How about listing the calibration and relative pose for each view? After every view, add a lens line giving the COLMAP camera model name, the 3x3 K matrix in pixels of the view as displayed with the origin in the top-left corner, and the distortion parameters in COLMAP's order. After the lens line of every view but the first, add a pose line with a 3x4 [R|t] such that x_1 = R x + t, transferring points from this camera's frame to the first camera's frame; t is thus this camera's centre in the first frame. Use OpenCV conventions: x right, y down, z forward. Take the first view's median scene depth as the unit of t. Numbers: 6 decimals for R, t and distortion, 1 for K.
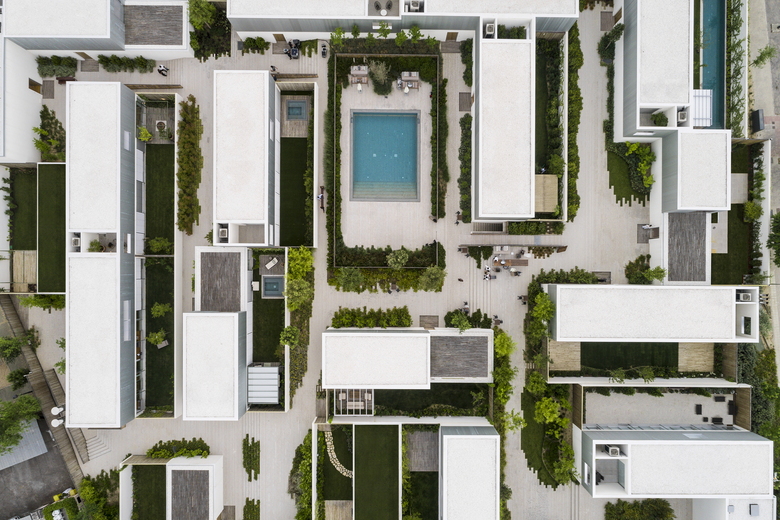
lens RADIAL K [[544.0, 0, 390.0], [0, 544.0, 260.0], [0, 0, 1]] dist [-0.002828, -0.003123]
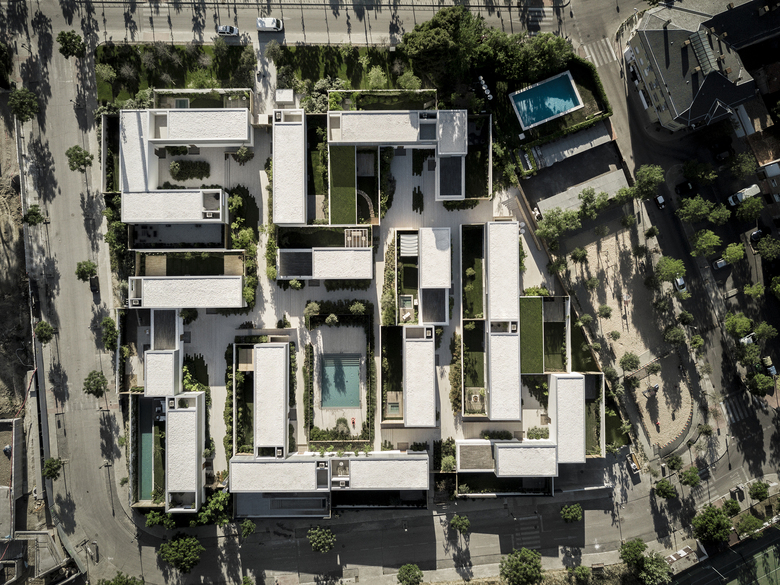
lens RADIAL K [[881.9, 0, 390.0], [0, 881.9, 292.5], [0, 0, 1]] dist [-0.101385, -0.008874]
pose [[-0.999563, 0.012555, 0.026768, -0.237029], [-0.011961, -0.999682, 0.022213, 0.020978], [0.027038, 0.021883, 0.999395, -1.711149]]
